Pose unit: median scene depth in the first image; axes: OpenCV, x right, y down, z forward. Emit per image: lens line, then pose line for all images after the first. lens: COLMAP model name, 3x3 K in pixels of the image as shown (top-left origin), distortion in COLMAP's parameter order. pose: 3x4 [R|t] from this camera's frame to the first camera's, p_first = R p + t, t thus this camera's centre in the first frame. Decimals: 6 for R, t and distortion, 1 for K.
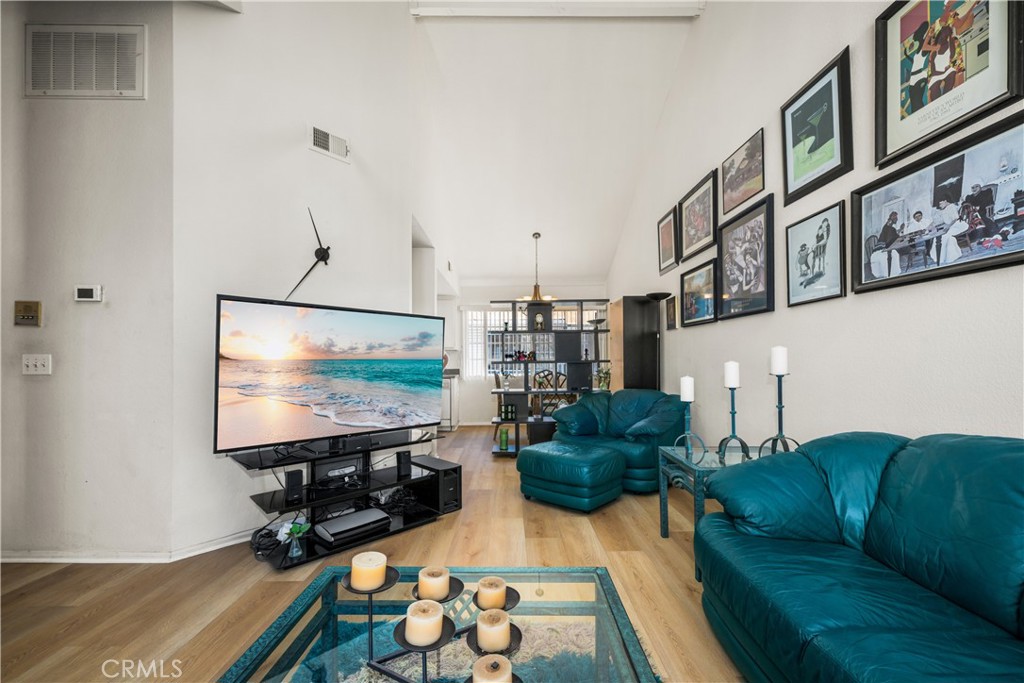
lens RADIAL K [[414.7, 0, 514.5], [0, 414.7, 362.7], [0, 0, 1]] dist [0.000478, -0.000038]
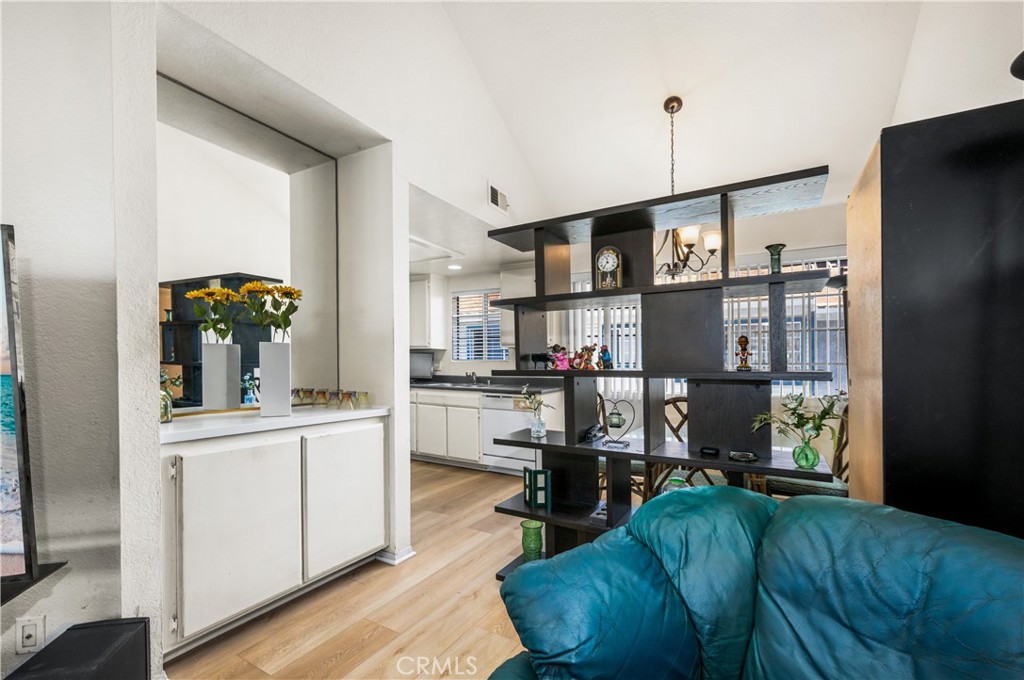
lens RADIAL K [[424.1, 0, 511.3], [0, 424.1, 362.2], [0, 0, 1]] dist [0.000050, 0.000030]
pose [[0.854706, 0.009478, -0.519026, 0.331771], [-0.011074, 0.999939, 0.000023, -0.019480], [0.518994, 0.005728, 0.854759, 1.076971]]
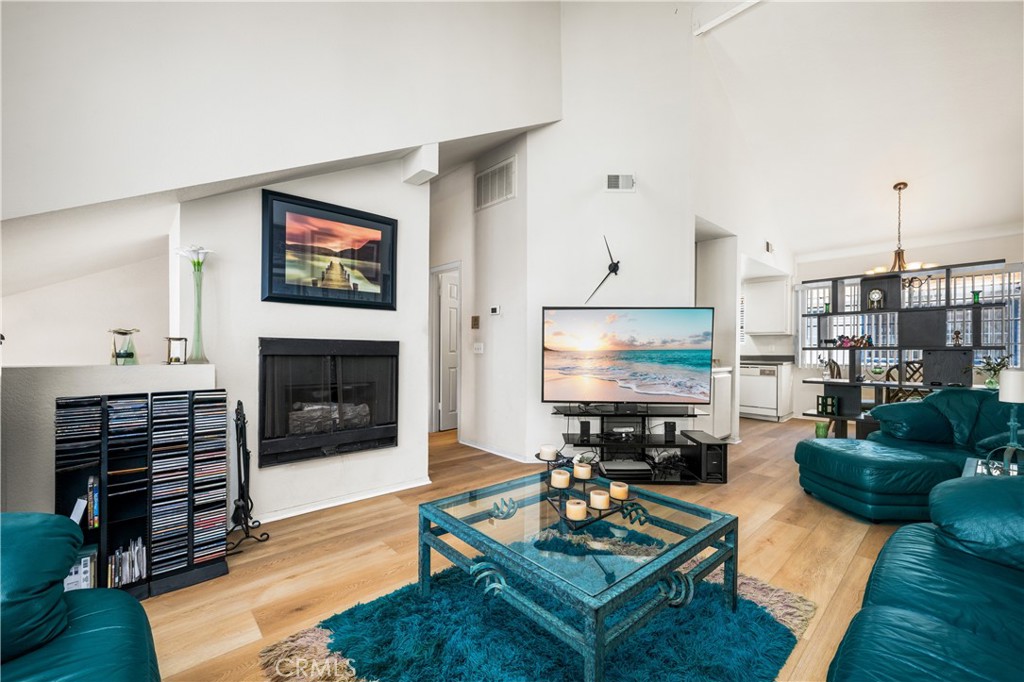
lens RADIAL K [[415.2, 0, 512.4], [0, 415.2, 356.1], [0, 0, 1]] dist [0.001358, 0.000084]
pose [[0.667504, 0.019721, -0.744345, 0.342067], [-0.004151, 0.999732, 0.022765, -0.003155], [0.744595, -0.012106, 0.667407, -0.155017]]
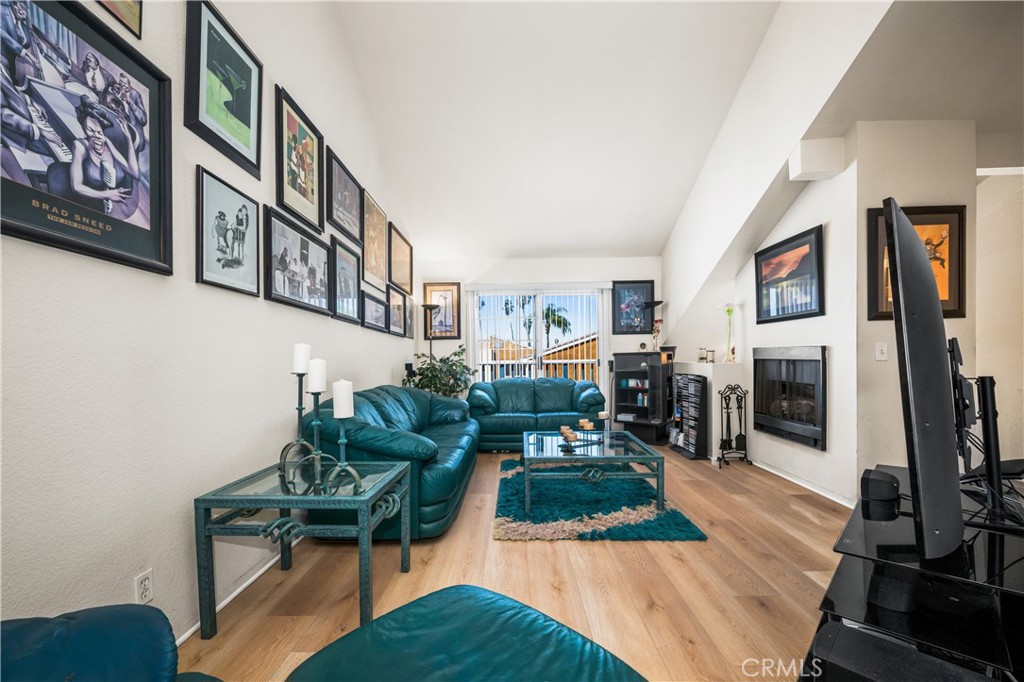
lens RADIAL K [[415.7, 0, 506.2], [0, 415.7, 363.9], [0, 0, 1]] dist [0.000010, -0.000019]
pose [[-0.999415, 0.018587, 0.028698, 0.118388], [0.018869, 0.999776, 0.009582, 0.004929], [-0.028514, 0.010117, -0.999542, 1.505918]]
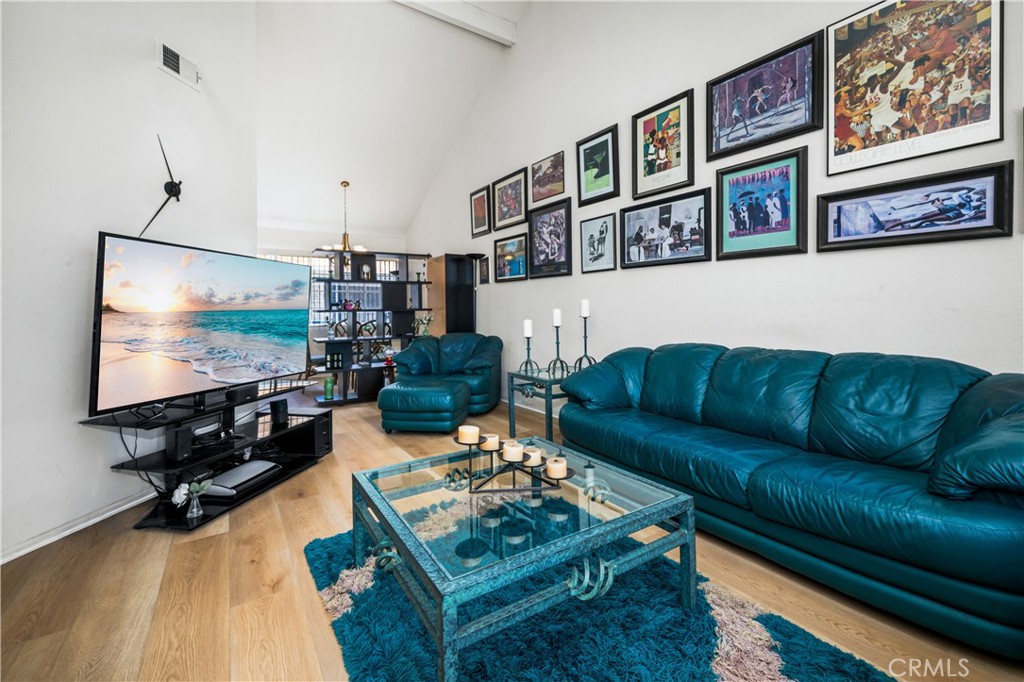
lens RADIAL K [[423.9, 0, 512.5], [0, 423.9, 306.9], [0, 0, 1]] dist [-0.000943, -0.000010]
pose [[0.839570, 0.001803, 0.543248, -0.367904], [0.005052, 0.999925, -0.011126, 0.005844], [-0.543227, 0.012085, 0.839499, -0.160879]]
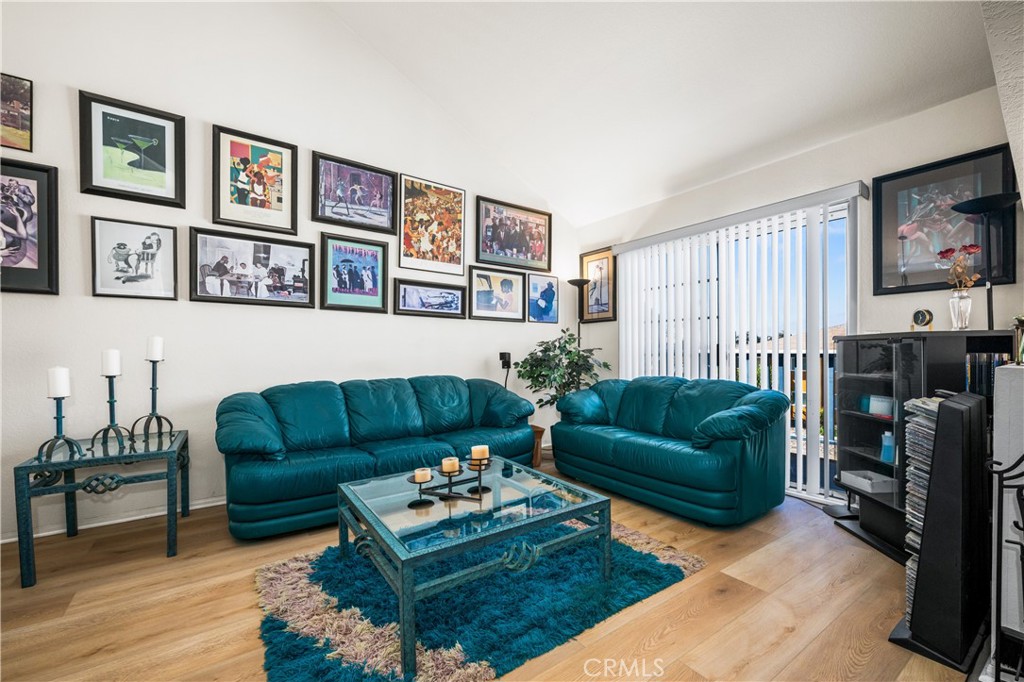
lens RADIAL K [[429.5, 0, 505.9], [0, 429.5, 354.4], [0, 0, 1]] dist [0.000305, -0.000030]
pose [[-0.556635, 0.000786, 0.830757, -0.692921], [0.008385, 0.999954, 0.004672, 0.010910], [-0.830715, 0.009567, -0.556616, 0.670133]]
